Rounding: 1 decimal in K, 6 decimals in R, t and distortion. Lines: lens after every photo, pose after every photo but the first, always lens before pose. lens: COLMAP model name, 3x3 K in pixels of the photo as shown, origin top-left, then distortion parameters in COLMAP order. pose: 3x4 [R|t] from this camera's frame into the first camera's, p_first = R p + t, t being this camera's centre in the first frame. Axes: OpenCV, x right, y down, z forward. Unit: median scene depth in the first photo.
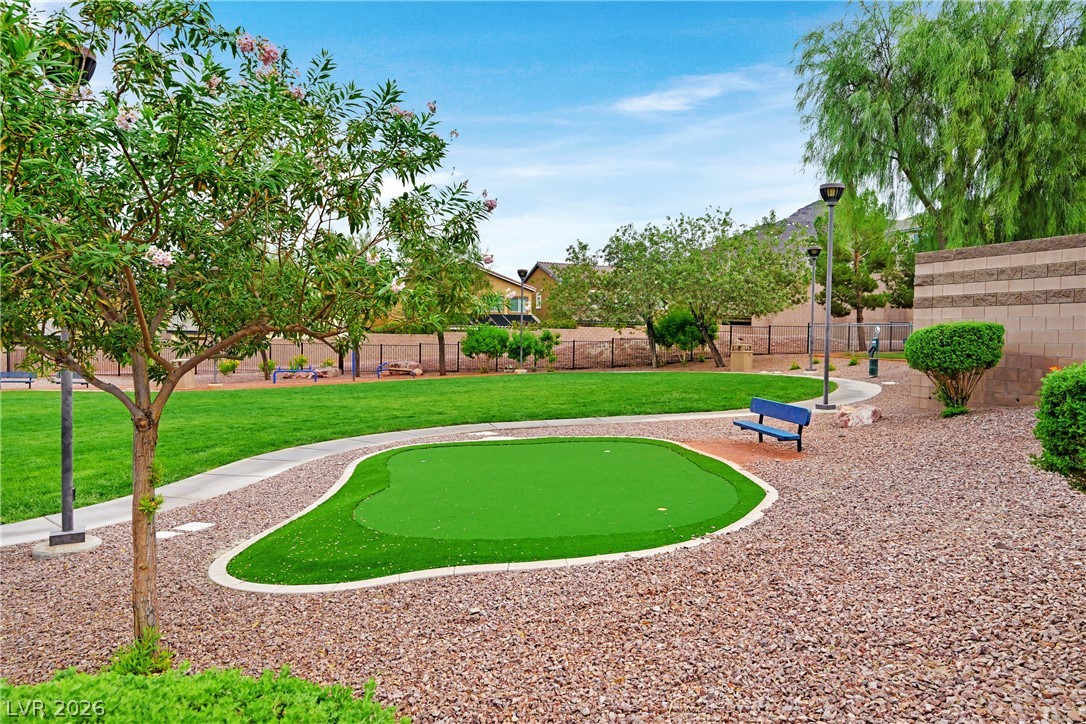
lens RADIAL K [[721.9, 0, 542.2], [0, 721.9, 361.6], [0, 0, 1]] dist [0.005505, -0.003003]
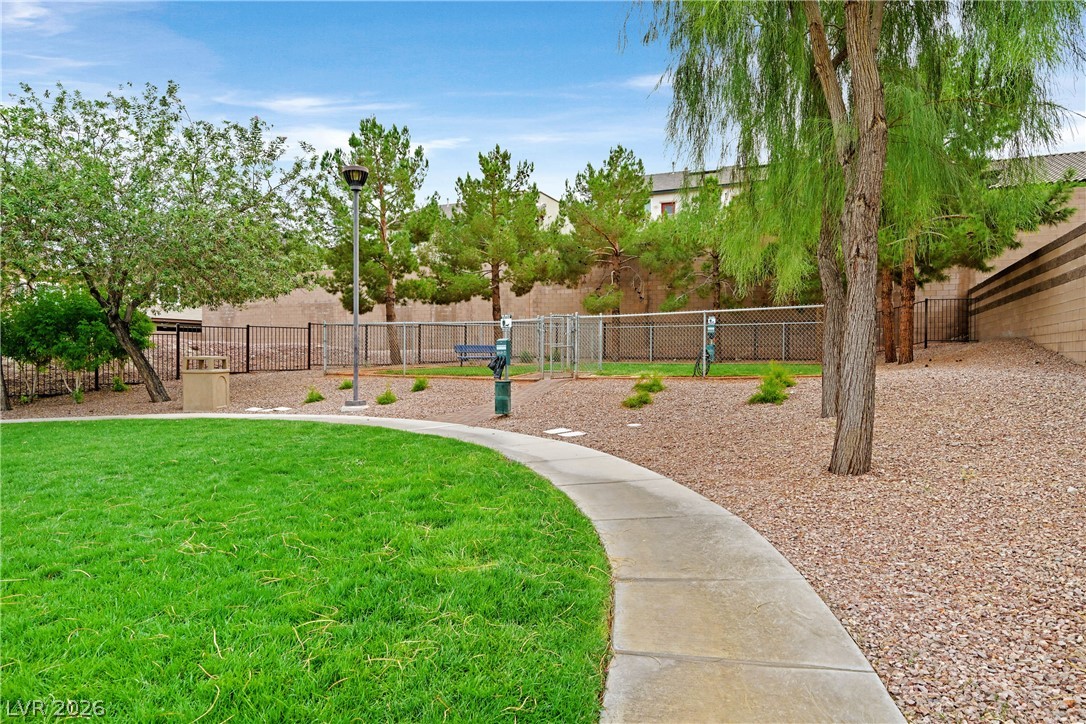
lens RADIAL K [[671.8, 0, 541.7], [0, 671.8, 361.3], [0, 0, 1]] dist [0.003913, 0.001240]
pose [[0.719774, -0.016279, 0.694018, 0.106308], [0.029358, 0.999544, -0.007003, -0.009173], [-0.693587, 0.025416, 0.719924, 0.447272]]
